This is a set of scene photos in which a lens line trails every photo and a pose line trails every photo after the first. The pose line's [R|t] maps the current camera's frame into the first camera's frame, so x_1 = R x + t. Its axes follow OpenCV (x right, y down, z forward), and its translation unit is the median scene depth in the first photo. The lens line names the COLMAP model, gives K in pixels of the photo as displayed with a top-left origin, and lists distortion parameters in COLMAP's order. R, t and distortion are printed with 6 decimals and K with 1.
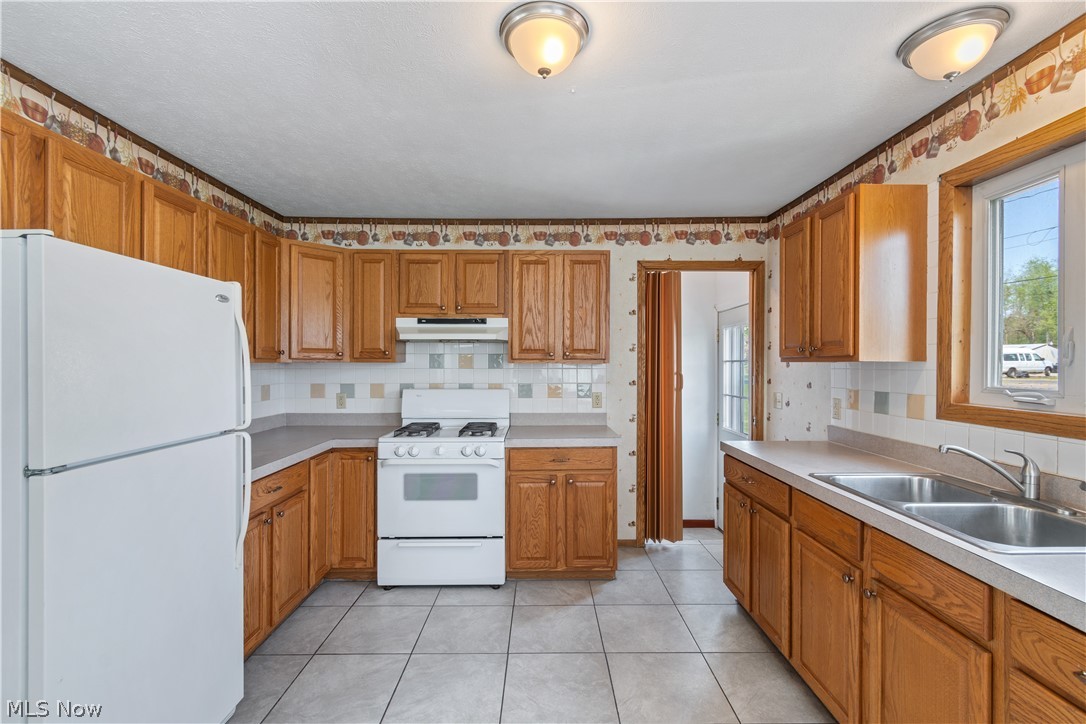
lens RADIAL K [[479.0, 0, 537.6], [0, 479.0, 363.4], [0, 0, 1]] dist [0.001740, -0.001703]
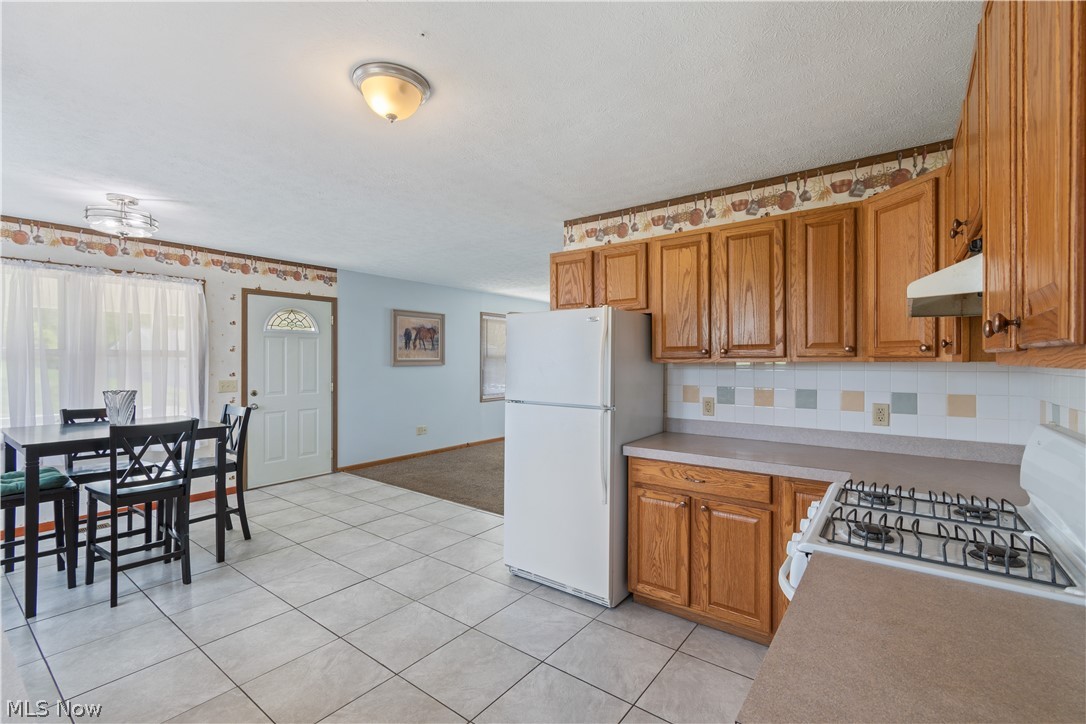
lens RADIAL K [[479.0, 0, 557.1], [0, 479.0, 363.1], [0, 0, 1]] dist [0.001740, -0.001703]
pose [[-0.586424, 0.005110, -0.809988, 0.381279], [-0.002712, 0.999962, 0.008272, -0.004783], [0.810000, 0.007048, -0.586388, 1.057696]]
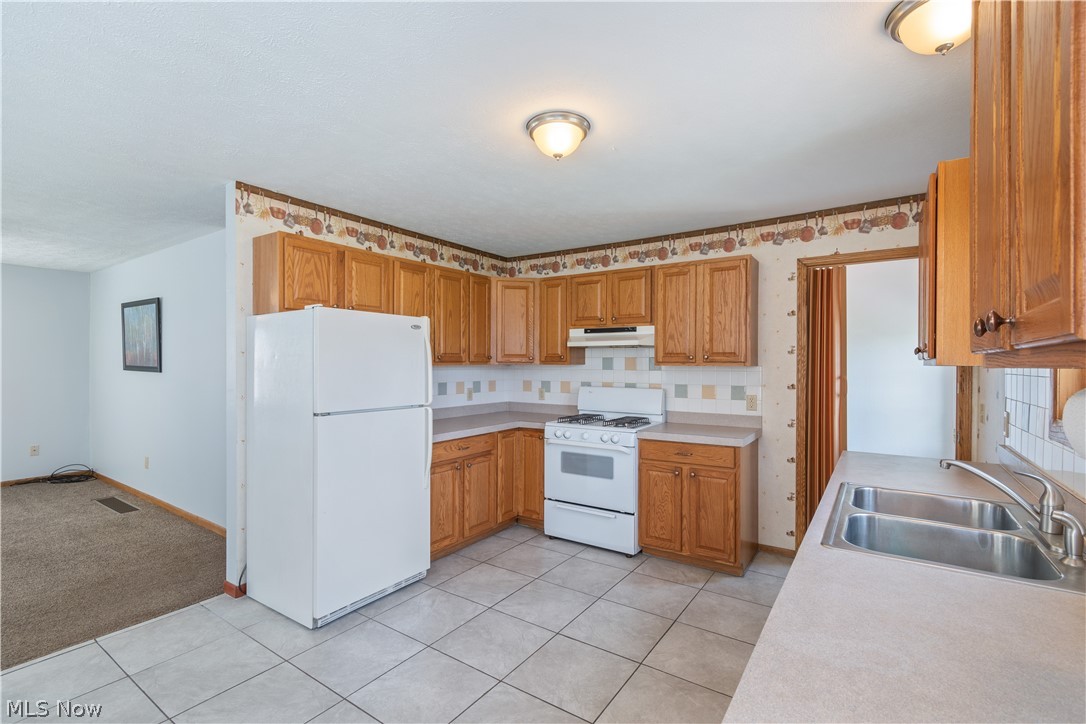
lens RADIAL K [[479.0, 0, 543.2], [0, 479.0, 365.2], [0, 0, 1]] dist [0.001740, -0.001703]
pose [[0.826571, 0.003710, -0.562821, 0.394604], [-0.003495, 0.999993, 0.001458, -0.002356], [0.562822, 0.000762, 0.826578, -0.088648]]
